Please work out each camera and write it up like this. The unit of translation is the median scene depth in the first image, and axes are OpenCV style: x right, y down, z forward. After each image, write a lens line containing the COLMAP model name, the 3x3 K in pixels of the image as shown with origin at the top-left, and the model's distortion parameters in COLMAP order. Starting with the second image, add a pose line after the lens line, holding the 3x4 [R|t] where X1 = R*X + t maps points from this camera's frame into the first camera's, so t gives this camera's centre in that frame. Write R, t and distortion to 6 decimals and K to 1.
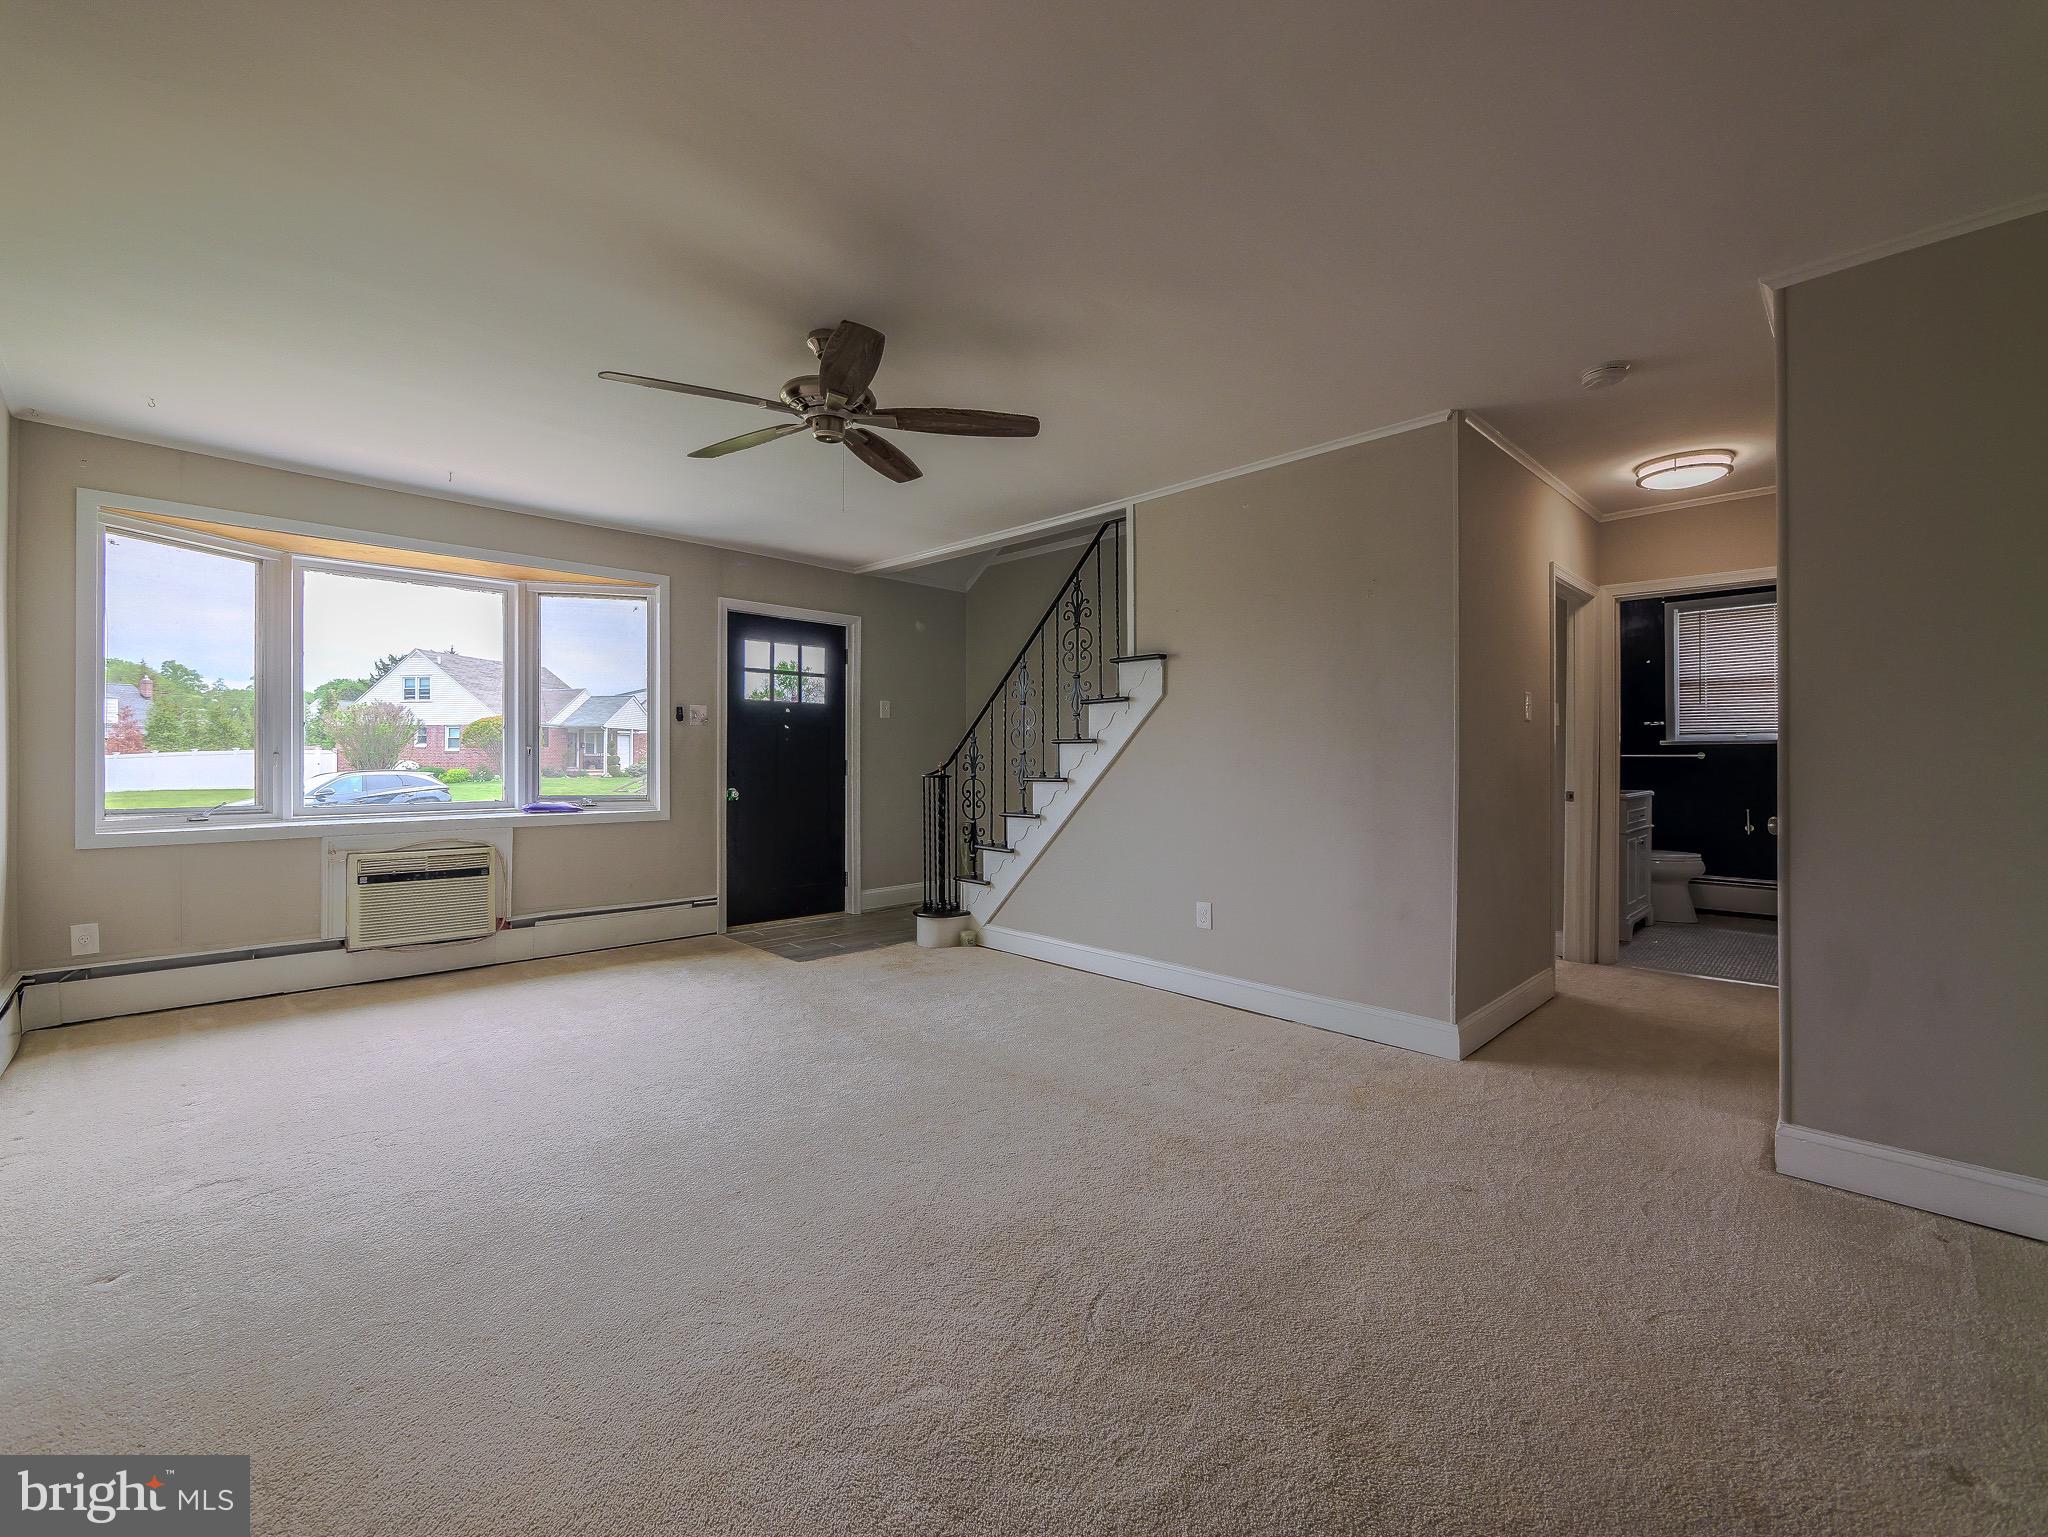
lens RADIAL K [[856.1, 0, 1019.3], [0, 856.1, 761.4], [0, 0, 1]] dist [-0.003320, -0.000068]
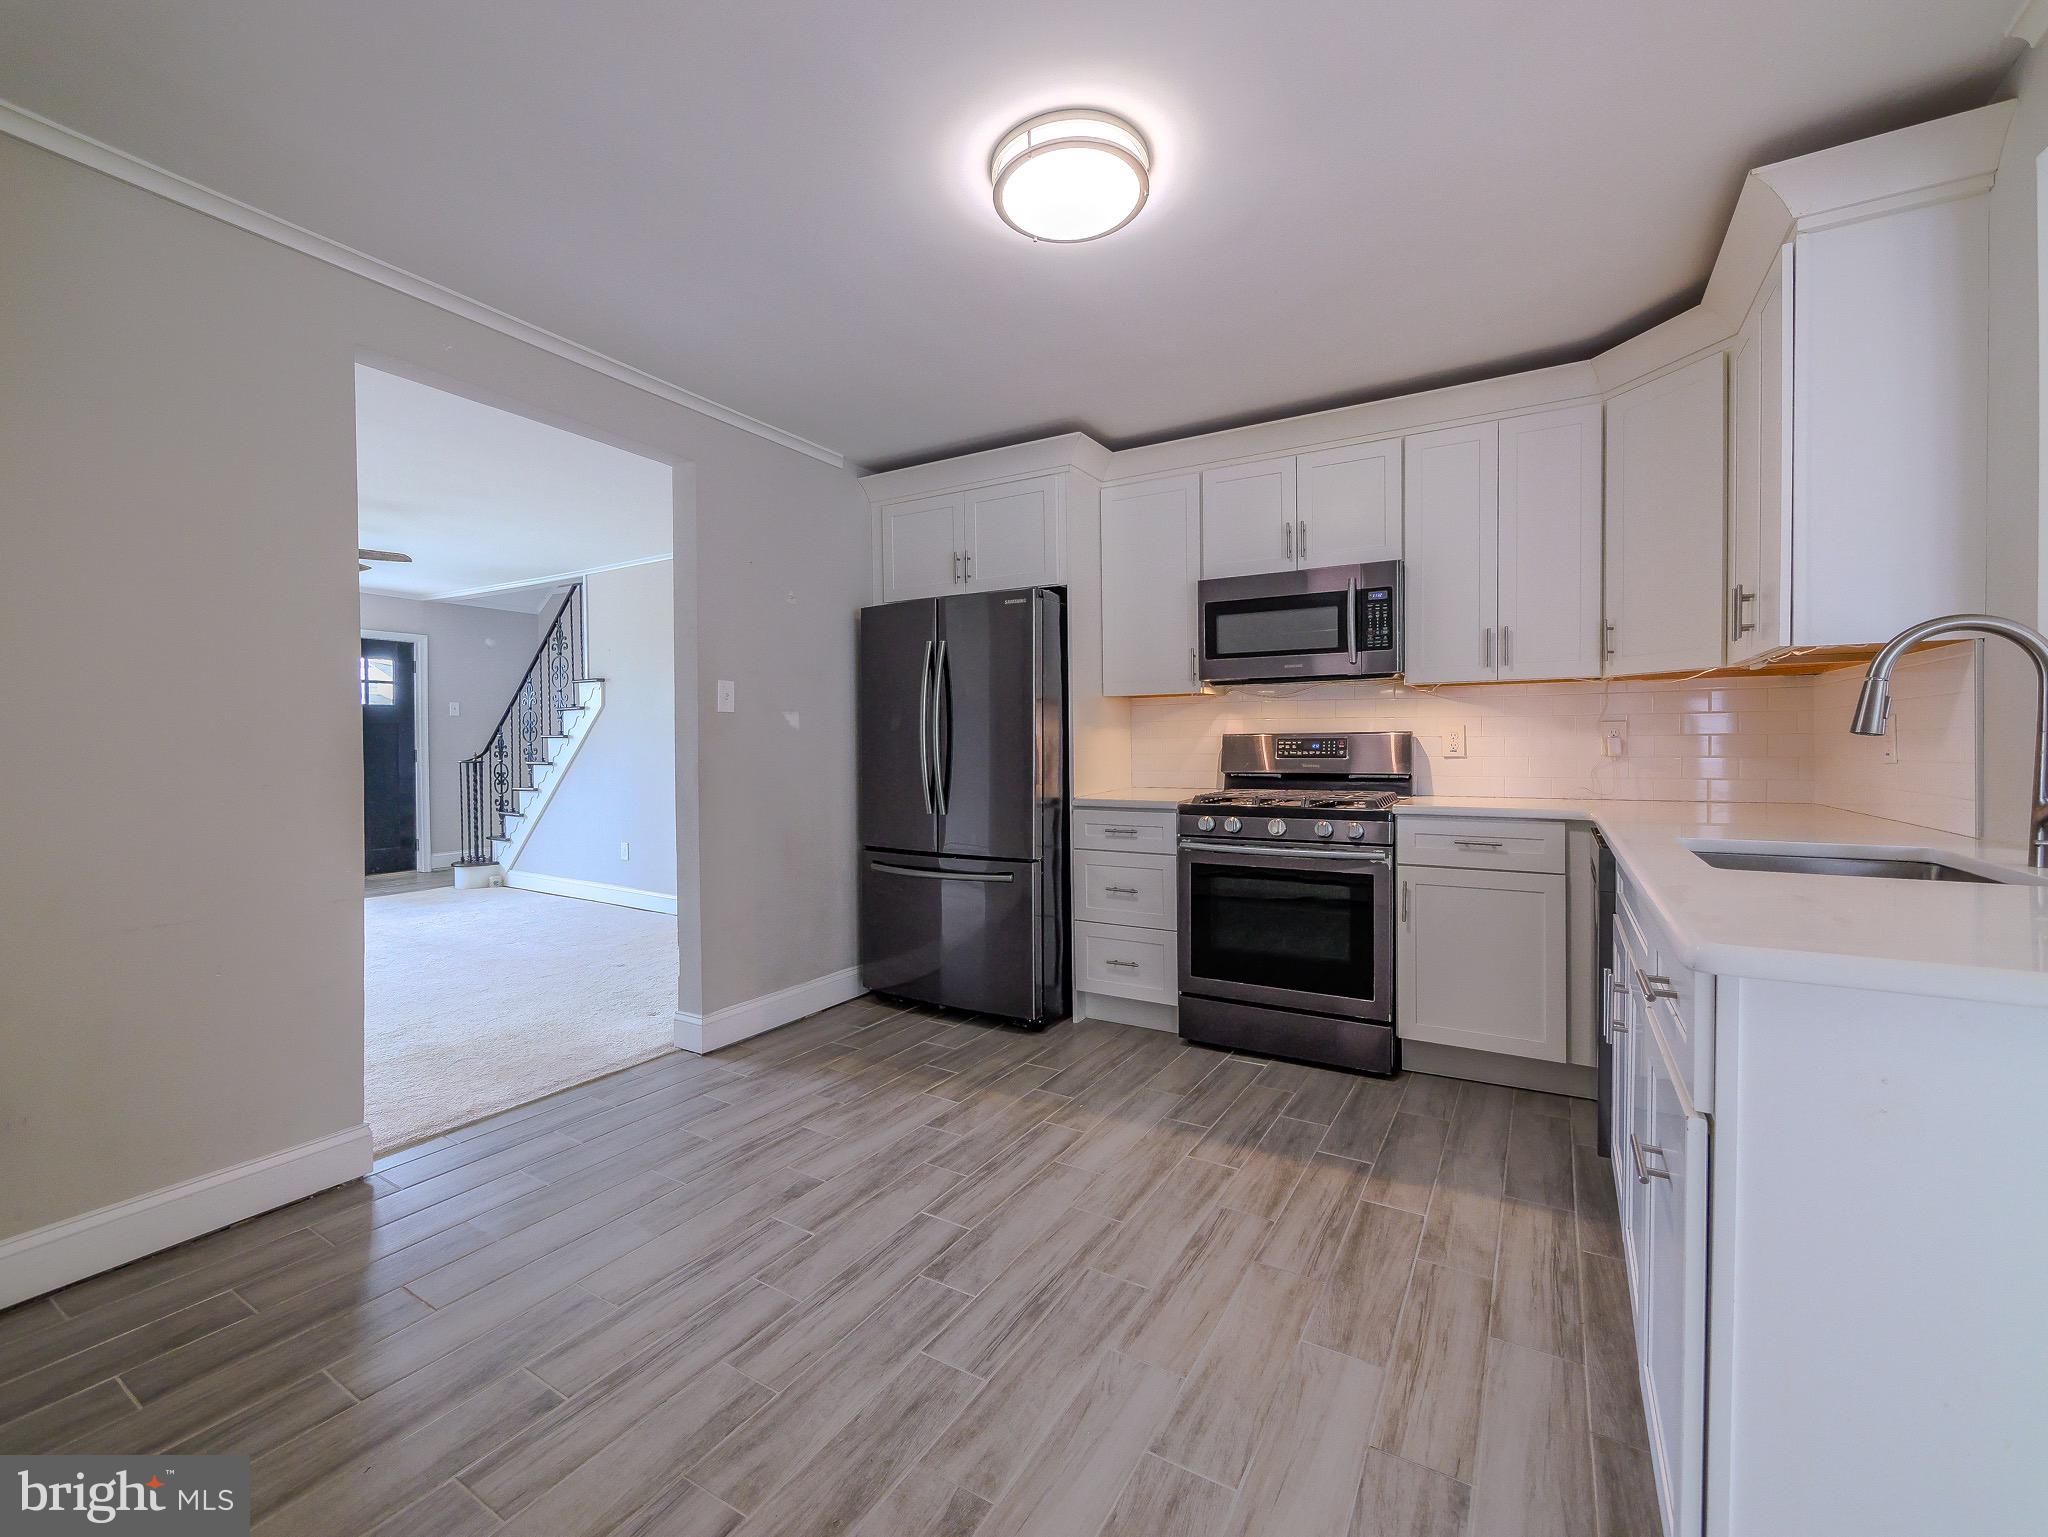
lens RADIAL K [[856.1, 0, 1019.3], [0, 856.1, 761.4], [0, 0, 1]] dist [-0.003320, -0.000068]
pose [[0.969514, -0.011640, 0.244760, 0.420114], [0.006854, 0.999769, 0.020395, -0.005154], [-0.244940, -0.018095, 0.969369, -0.518394]]
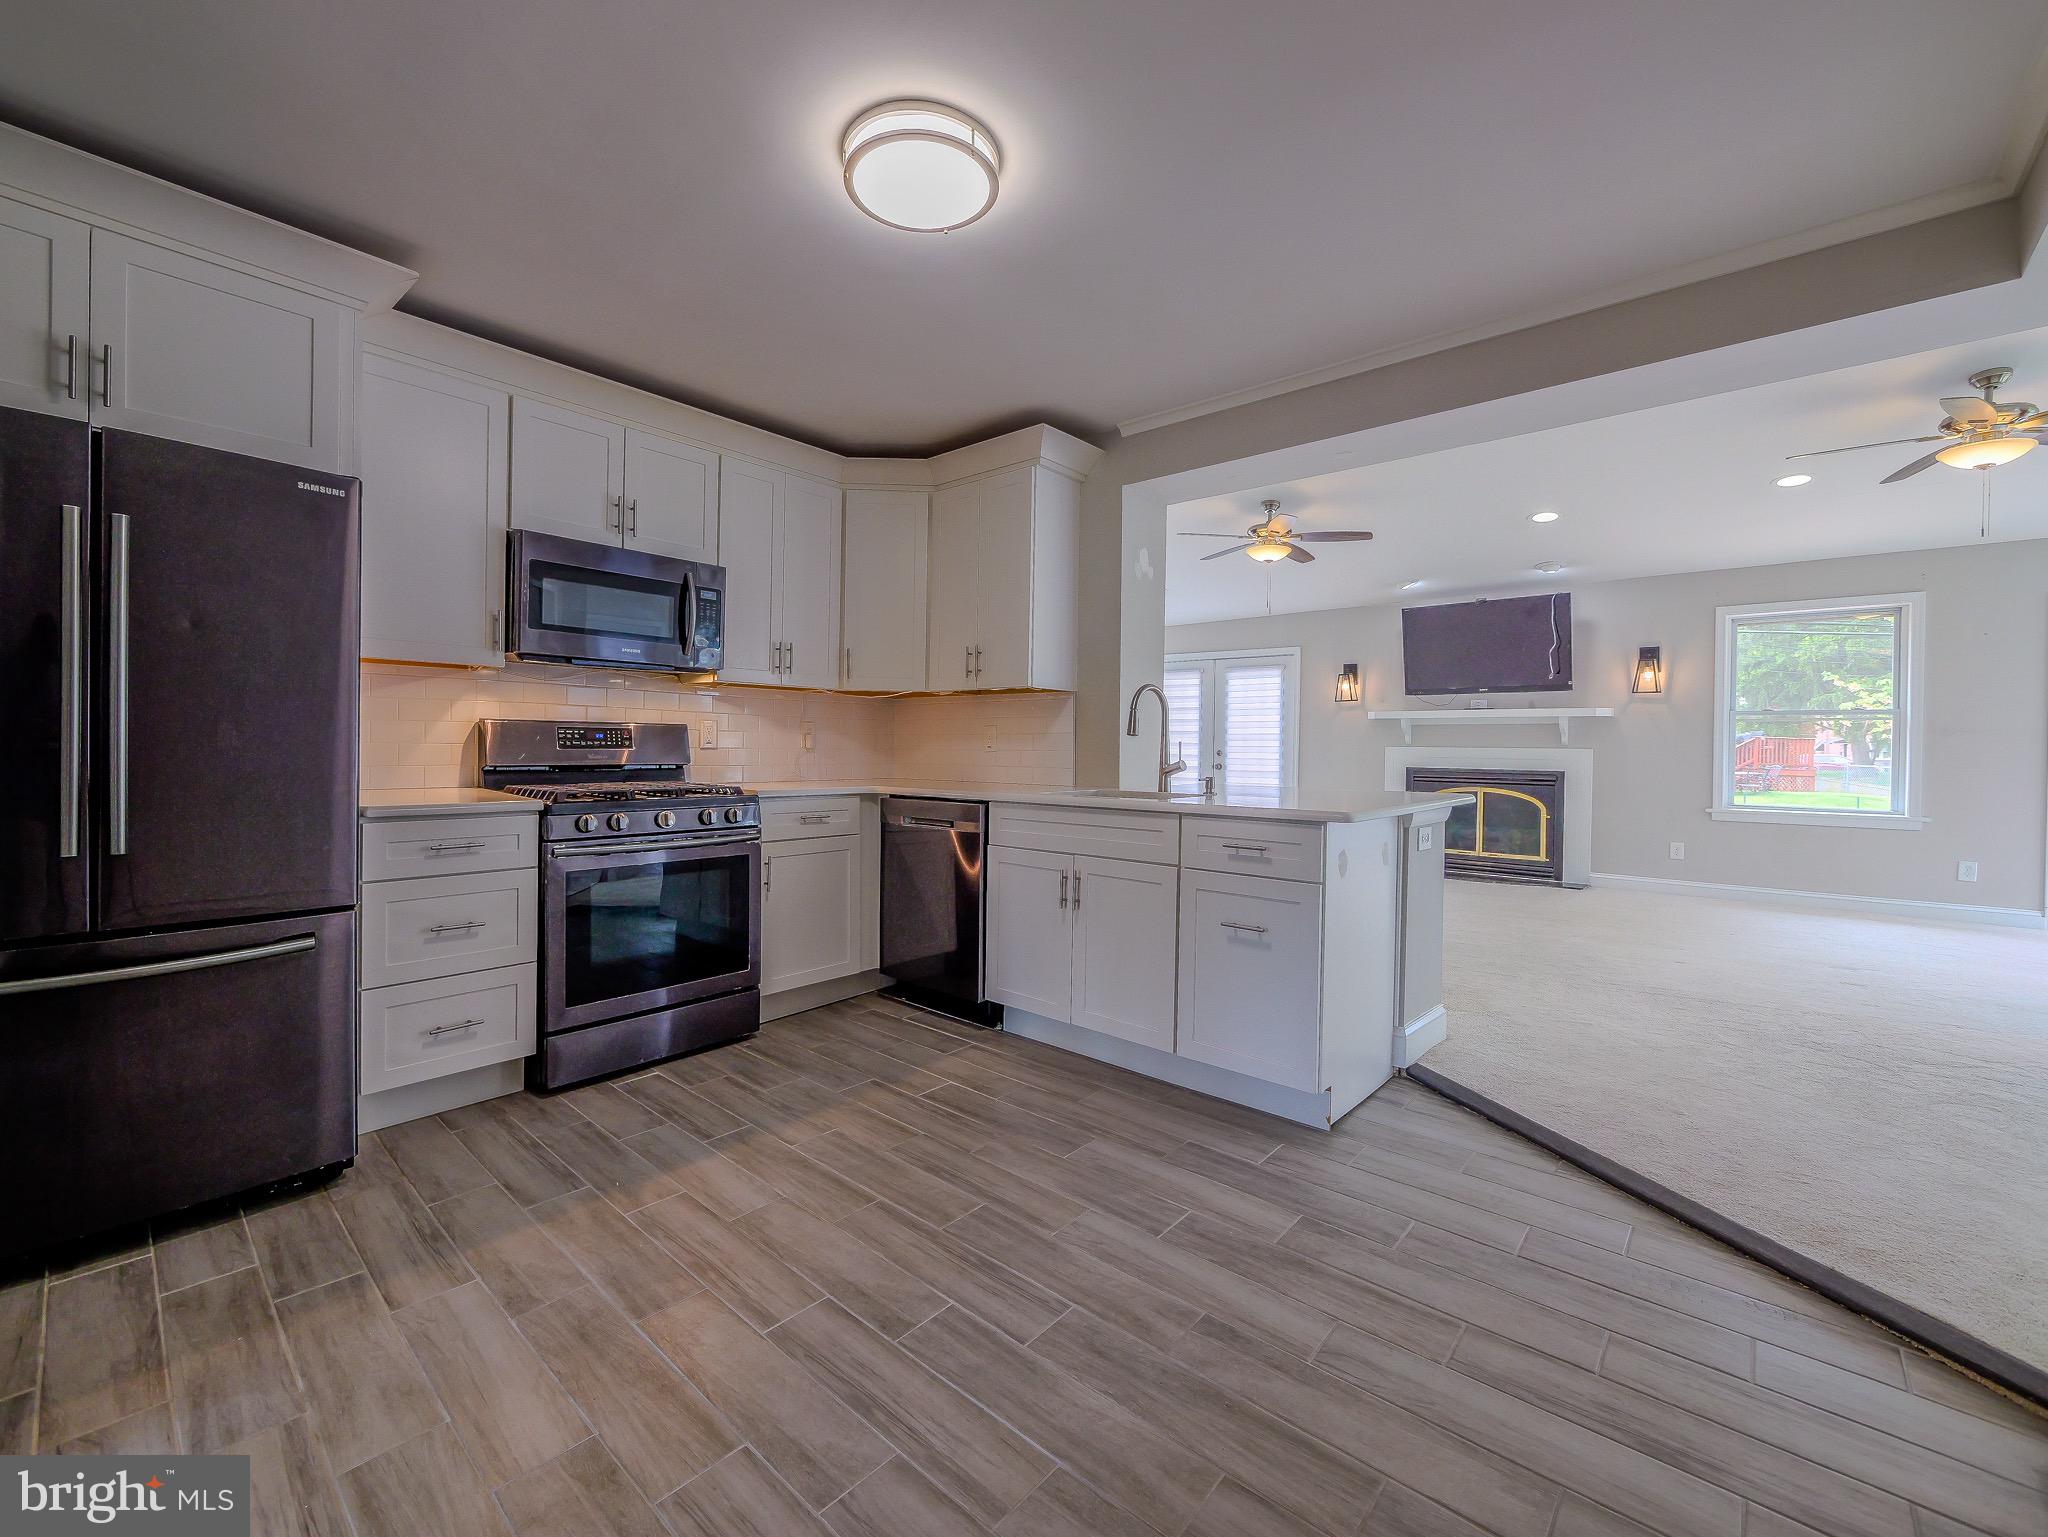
lens RADIAL K [[856.1, 0, 1019.3], [0, 856.1, 761.4], [0, 0, 1]] dist [-0.003320, -0.000068]
pose [[-0.074681, -0.015640, 0.997085, 0.152172], [-0.012127, 0.999817, 0.014775, 0.004166], [-0.997134, -0.010988, -0.074857, -0.175263]]
